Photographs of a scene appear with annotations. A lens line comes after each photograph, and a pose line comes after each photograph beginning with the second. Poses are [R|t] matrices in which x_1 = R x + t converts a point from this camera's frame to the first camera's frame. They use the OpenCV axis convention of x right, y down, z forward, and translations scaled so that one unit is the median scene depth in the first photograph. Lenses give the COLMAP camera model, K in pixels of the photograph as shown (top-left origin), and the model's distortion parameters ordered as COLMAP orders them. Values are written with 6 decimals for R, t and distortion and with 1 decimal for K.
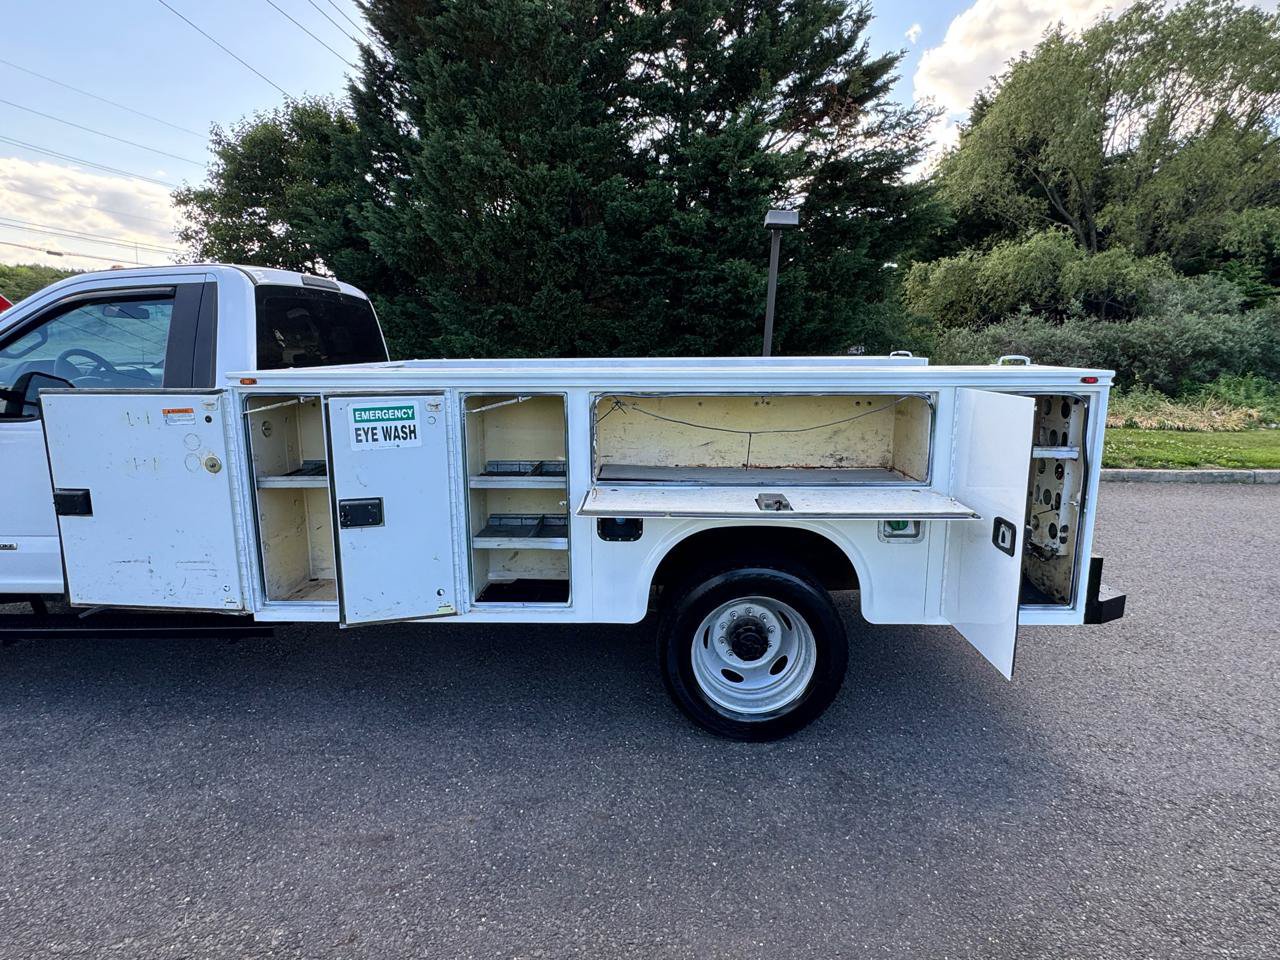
lens RADIAL K [[734.6, 0, 644.3], [0, 734.6, 475.3], [0, 0, 1]] dist [-0.001537, -0.002342]
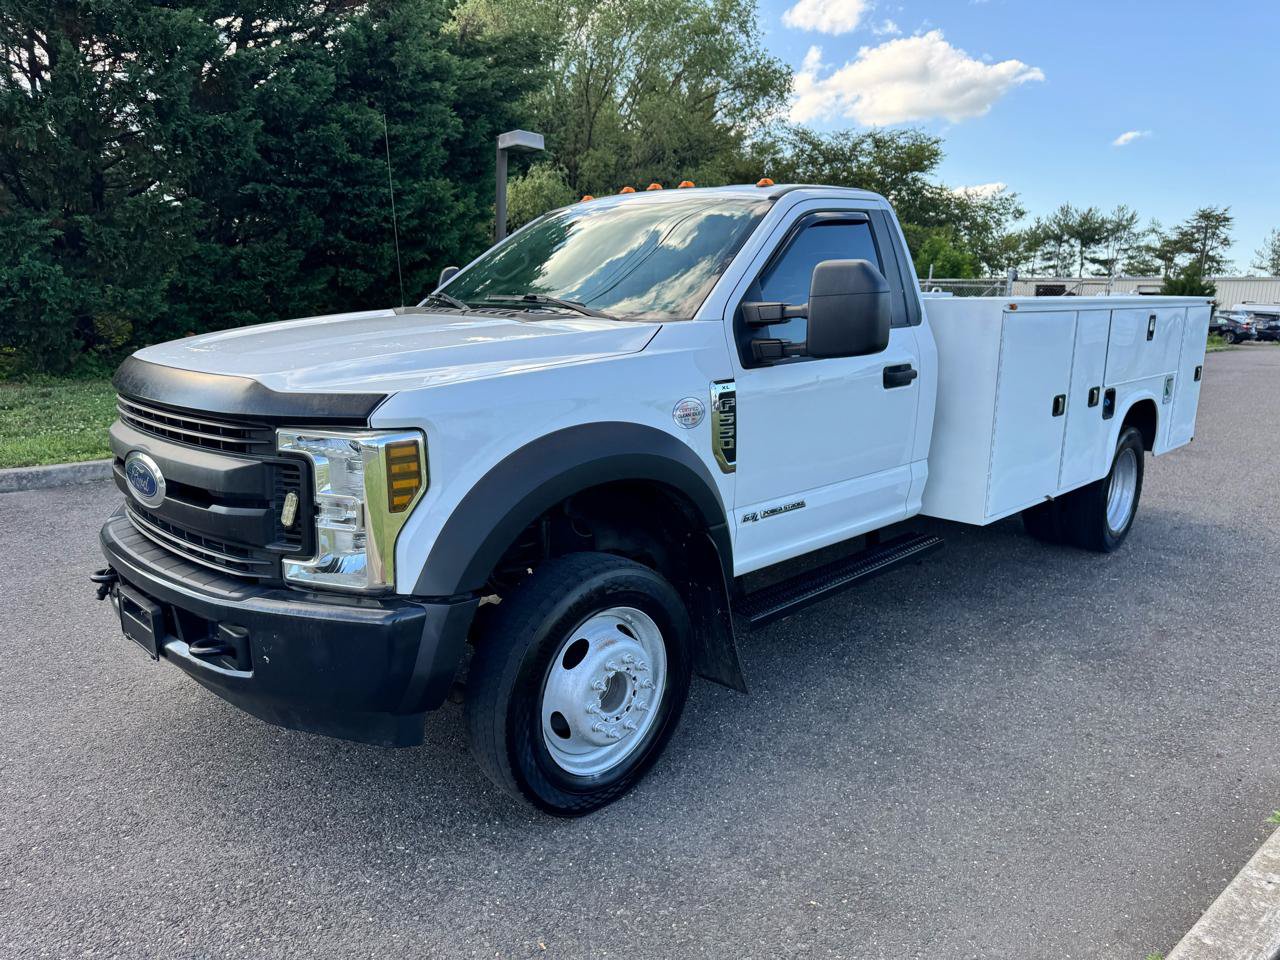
lens RADIAL K [[902.3, 0, 634.9], [0, 902.3, 479.3], [0, 0, 1]] dist [0.044144, -0.042133]
pose [[0.690642, -0.142352, 0.709048, -0.471531], [0.117062, 0.989512, 0.084636, -0.012449], [-0.713660, 0.024549, 0.700062, 0.104189]]
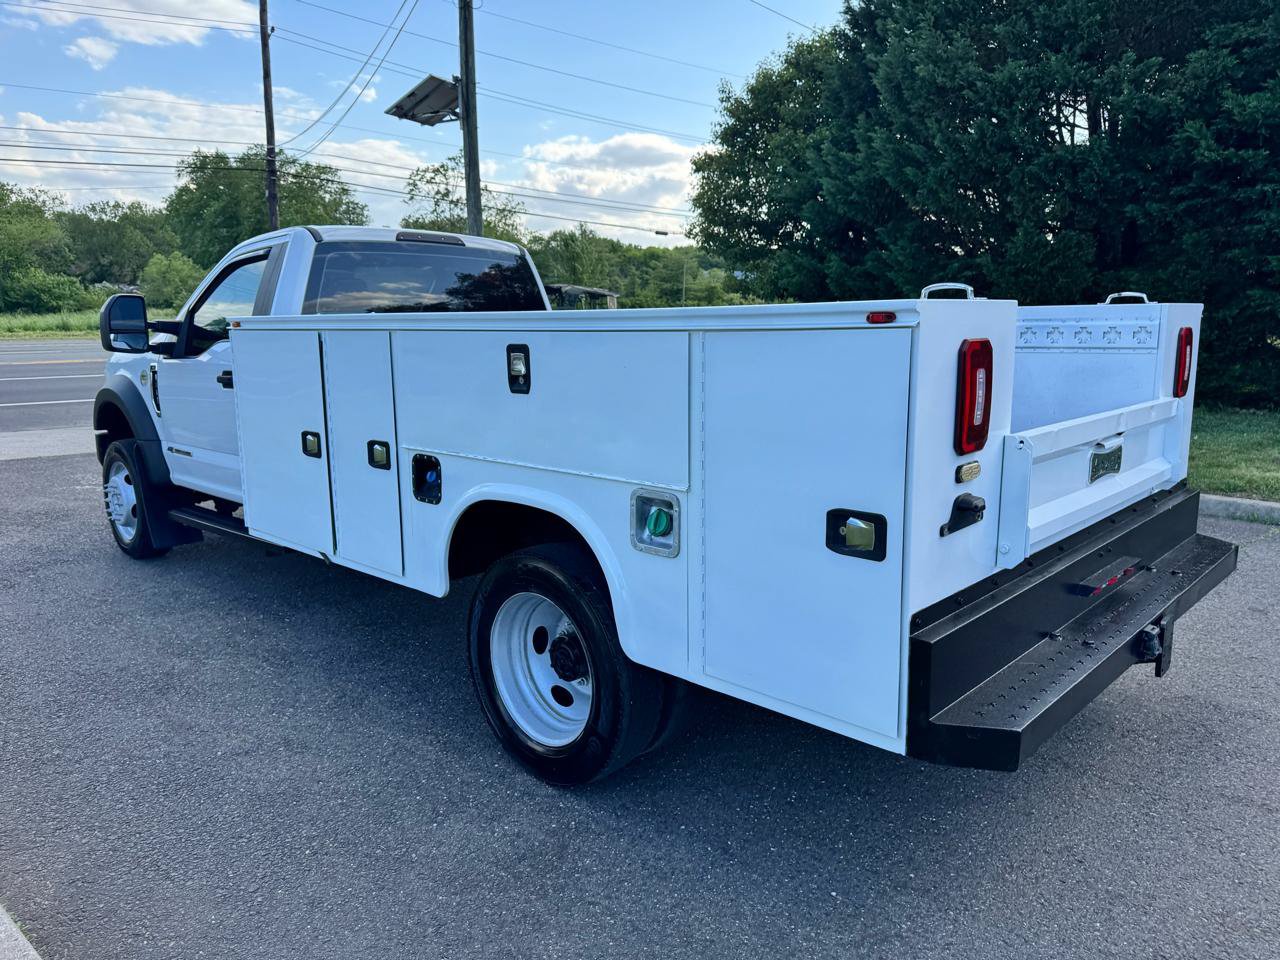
lens RADIAL K [[918.1, 0, 640.4], [0, 918.1, 482.5], [0, 0, 1]] dist [0.023880, -0.026225]
pose [[0.740631, 0.110933, -0.662691, 0.221475], [-0.112561, 0.992823, 0.040397, -0.002488], [0.662417, 0.044674, 0.747802, 0.081327]]
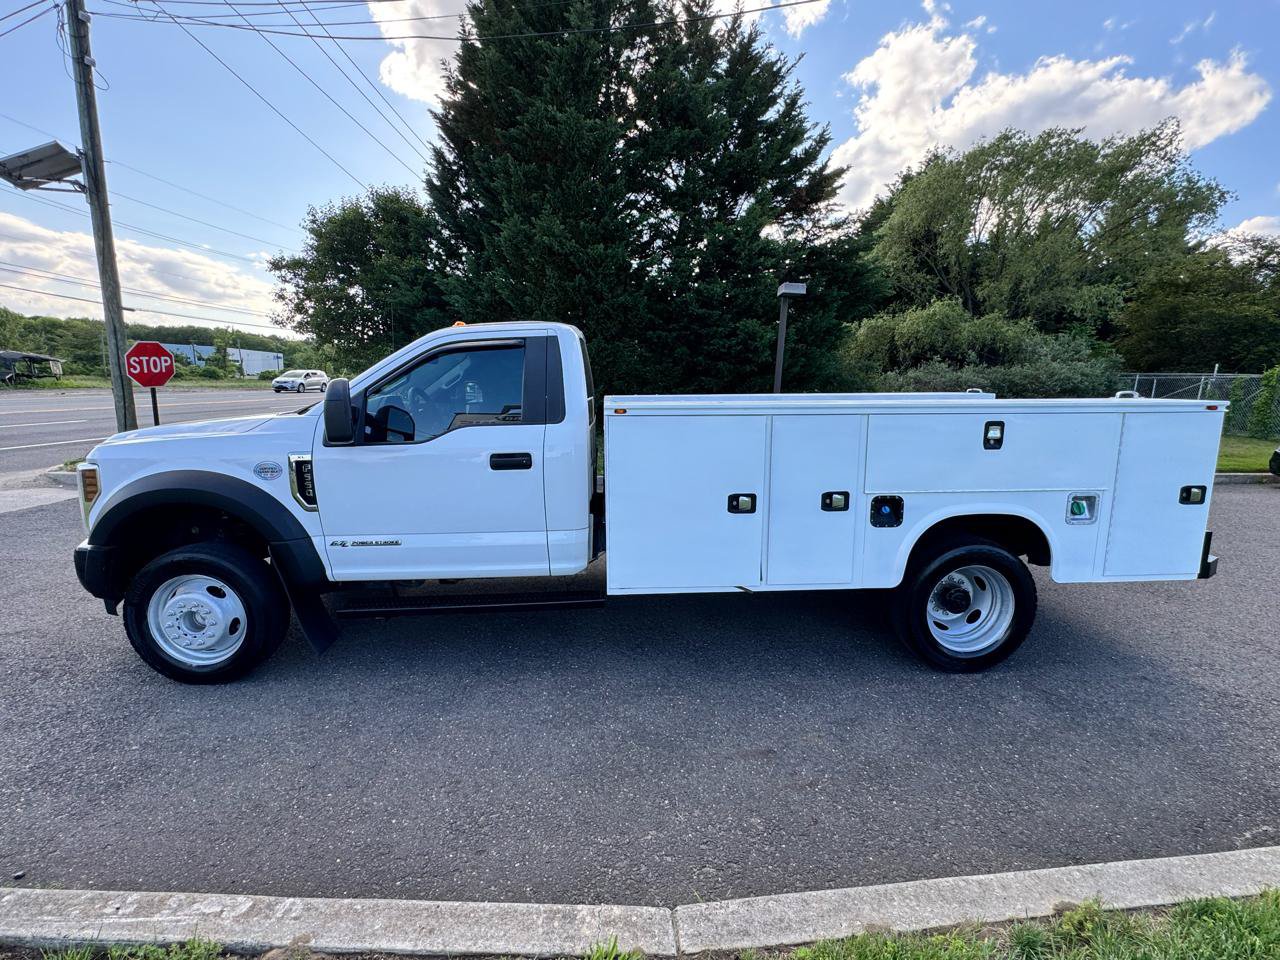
lens RADIAL K [[577.6, 0, 643.7], [0, 577.6, 477.0], [0, 0, 1]] dist [-0.002672, 0.000706]
pose [[0.996654, -0.013752, 0.080572, -0.138440], [0.015165, 0.999741, -0.016960, 0.001914], [-0.080318, 0.018125, 0.996604, -0.007708]]
